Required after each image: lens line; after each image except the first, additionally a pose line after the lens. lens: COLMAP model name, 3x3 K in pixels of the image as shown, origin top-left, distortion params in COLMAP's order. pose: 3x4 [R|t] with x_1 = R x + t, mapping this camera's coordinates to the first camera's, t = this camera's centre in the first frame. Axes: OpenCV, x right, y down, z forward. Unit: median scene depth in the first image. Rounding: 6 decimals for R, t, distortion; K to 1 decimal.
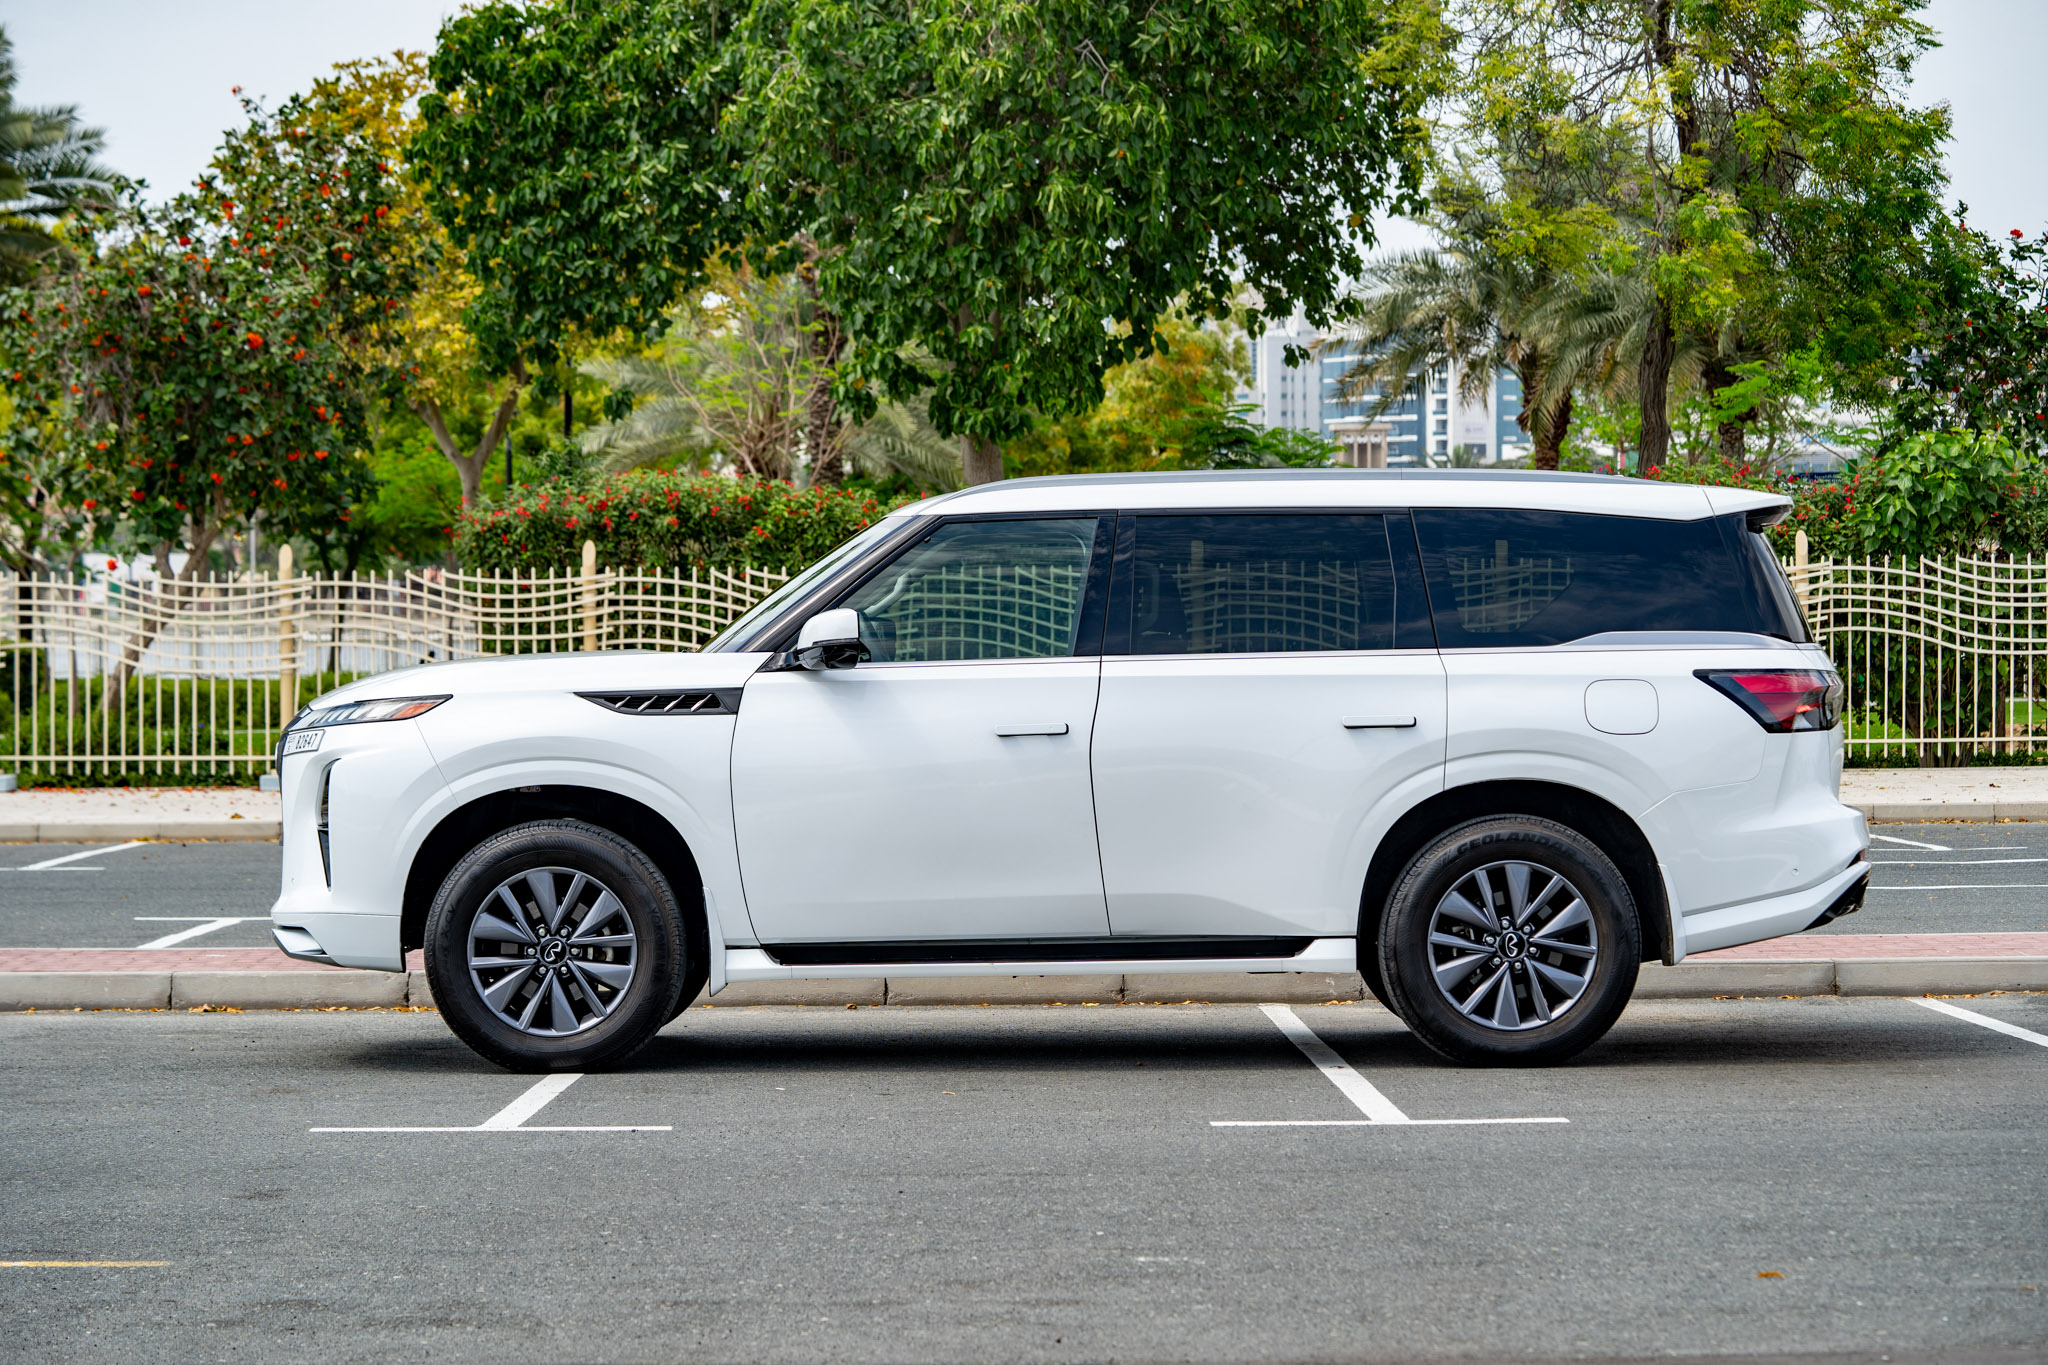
lens RADIAL K [[5350.2, 0, 917.2], [0, 5350.2, 803.3], [0, 0, 1]] dist [-0.207351, 0.432804]
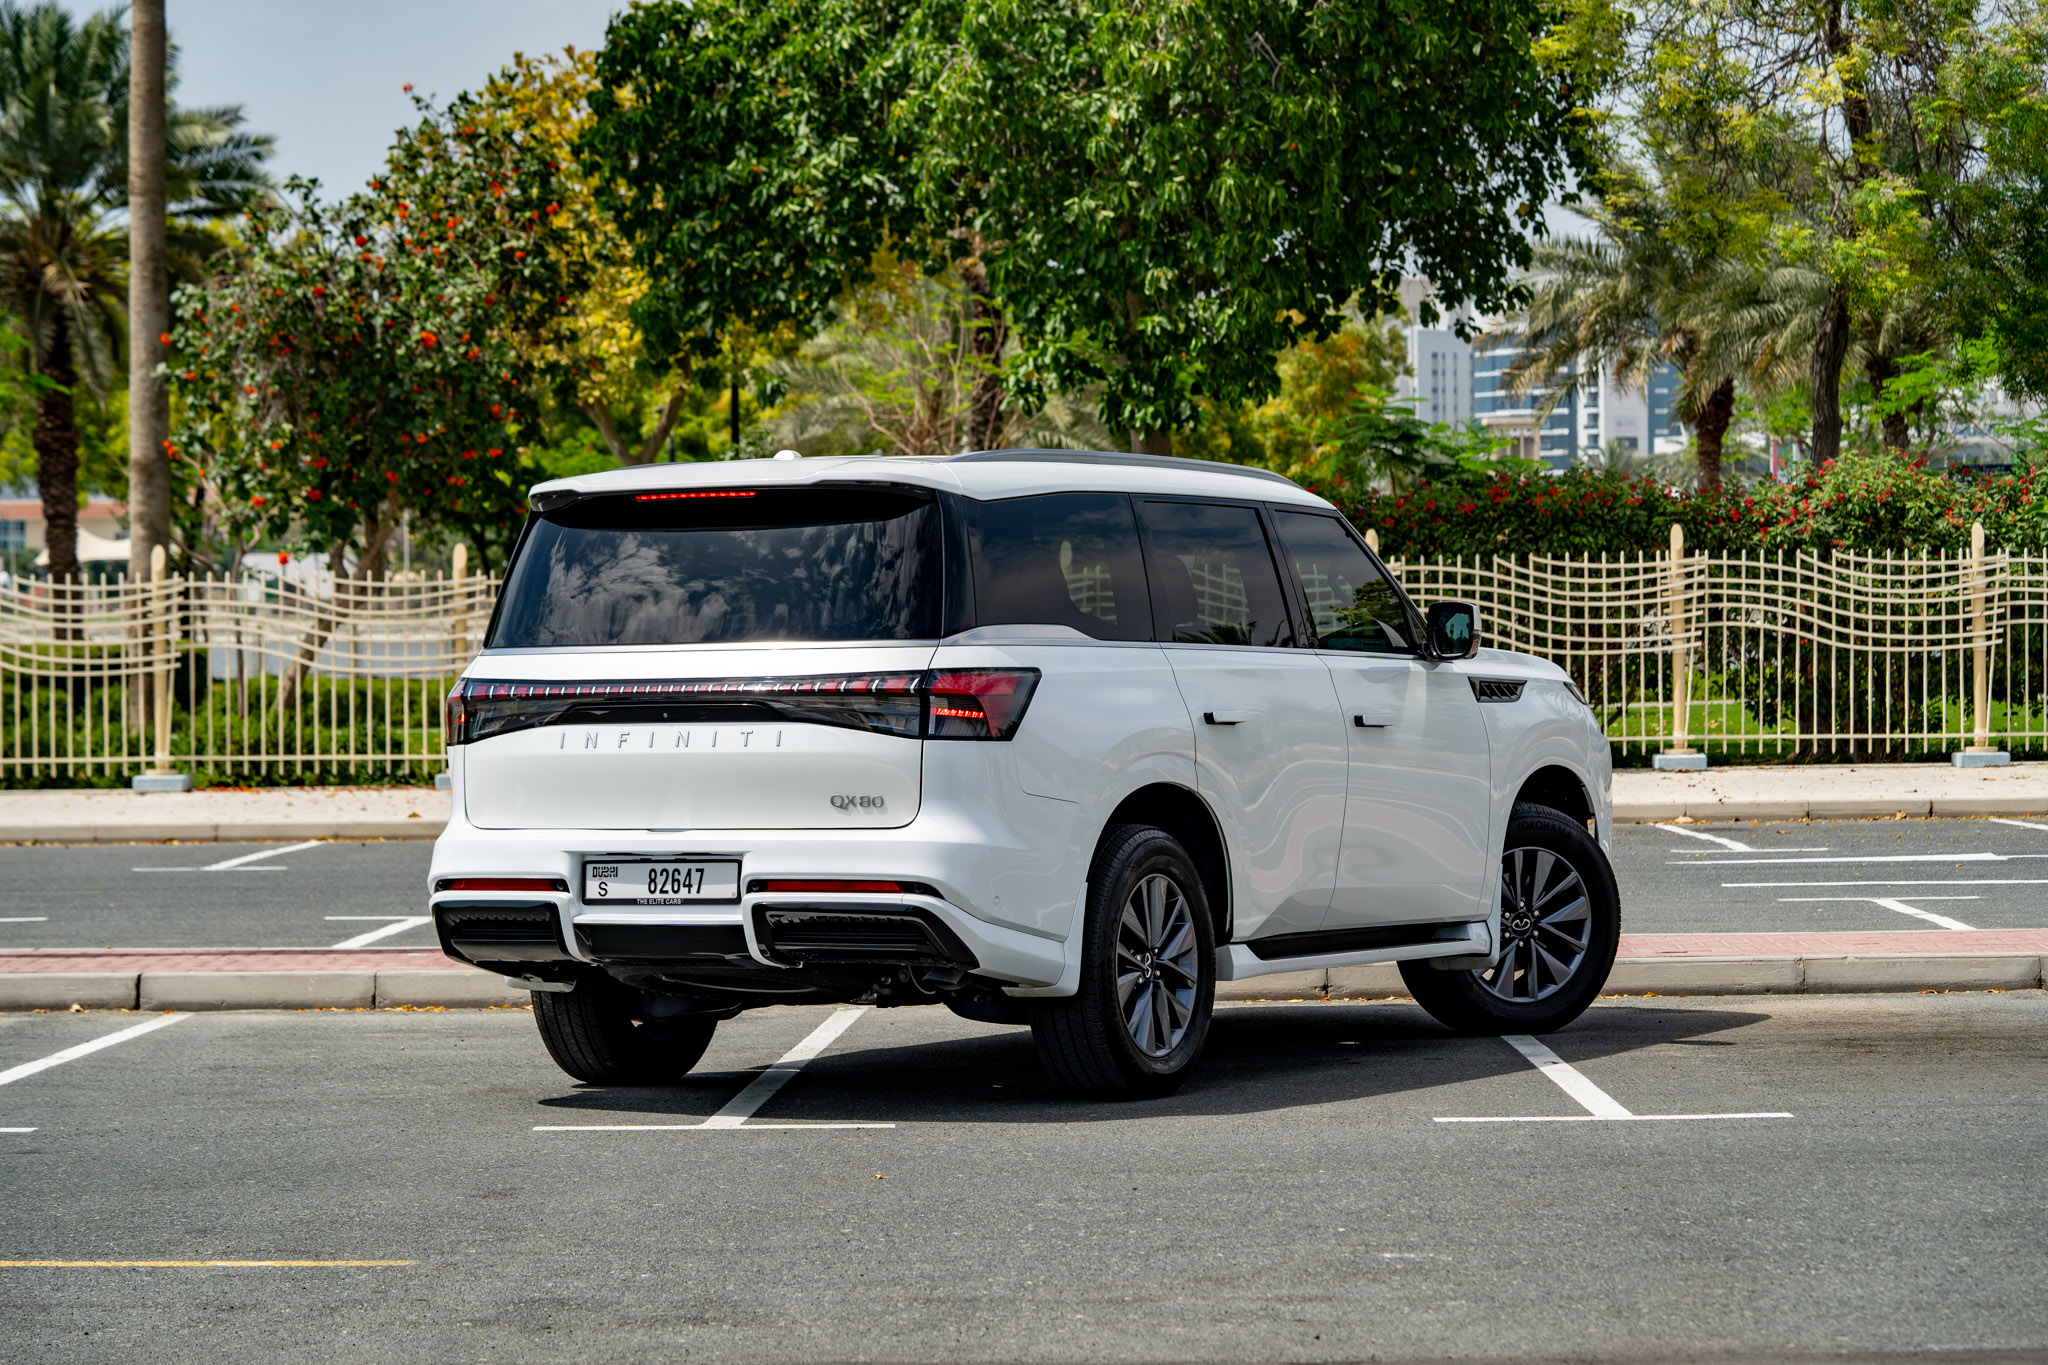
lens RADIAL K [[5350.2, 0, 917.2], [0, 5350.2, 803.3], [0, 0, 1]] dist [-0.207351, 0.432804]
pose [[0.999601, -0.003705, -0.027987, -0.004741], [0.003723, 0.999993, 0.000594, -0.000039], [0.027984, -0.000698, 0.999608, -0.000010]]
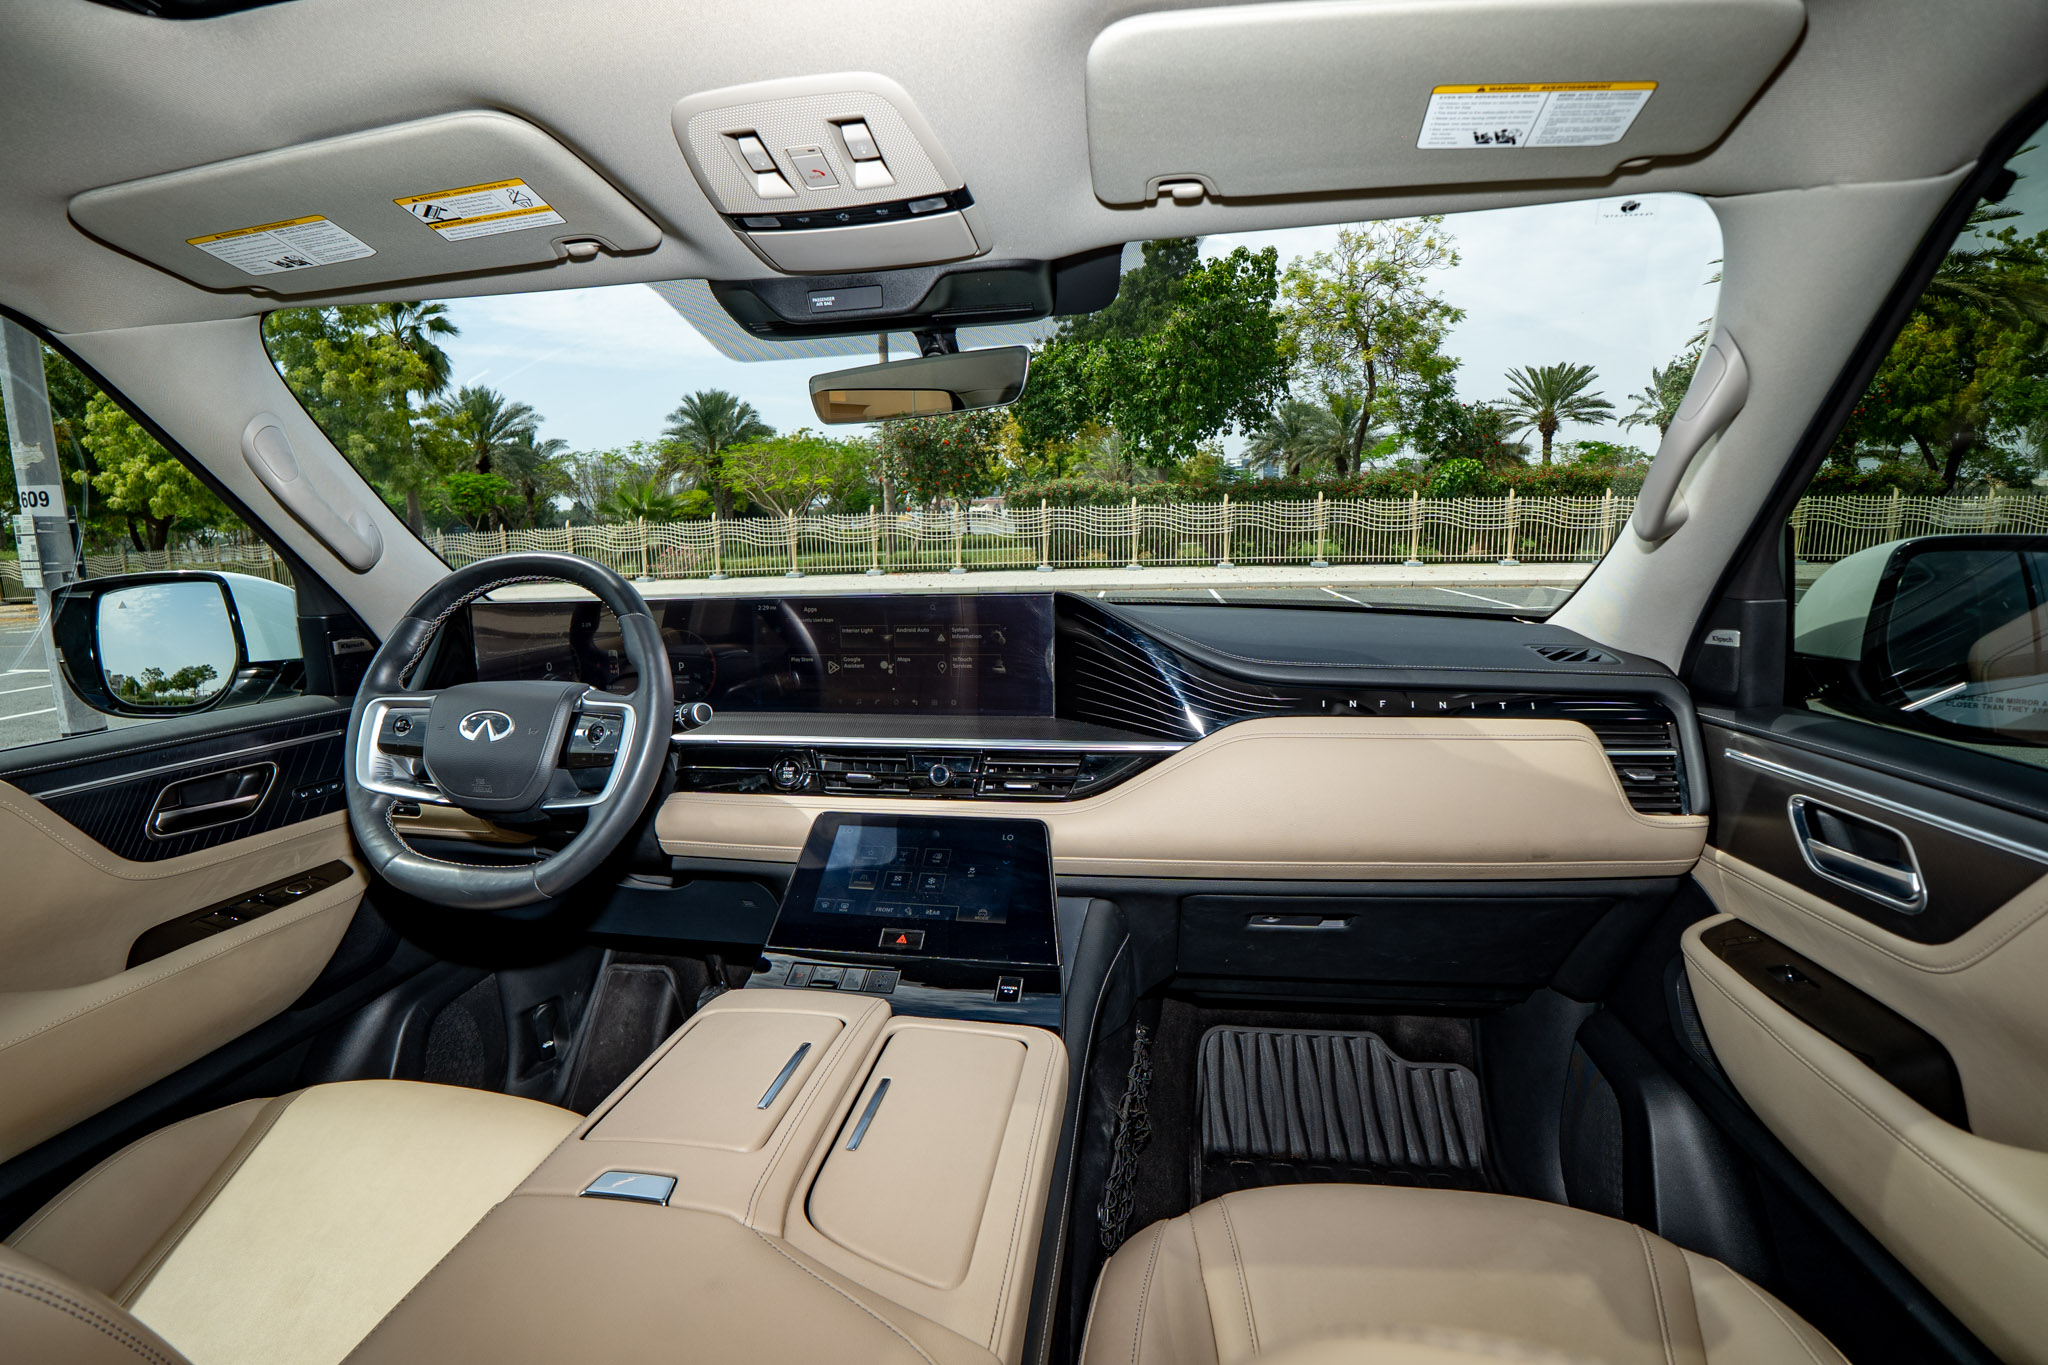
lens RADIAL K [[945.6, 0, 1024.0], [0, 945.6, 682.5], [0, 0, 1]] dist [-0.093626, 0.012976]
pose [[0.990659, 0.003614, -0.136317, 0.007923], [0.014830, 0.990864, 0.134044, -0.014049], [0.135556, -0.134814, 0.981555, 0.396343]]
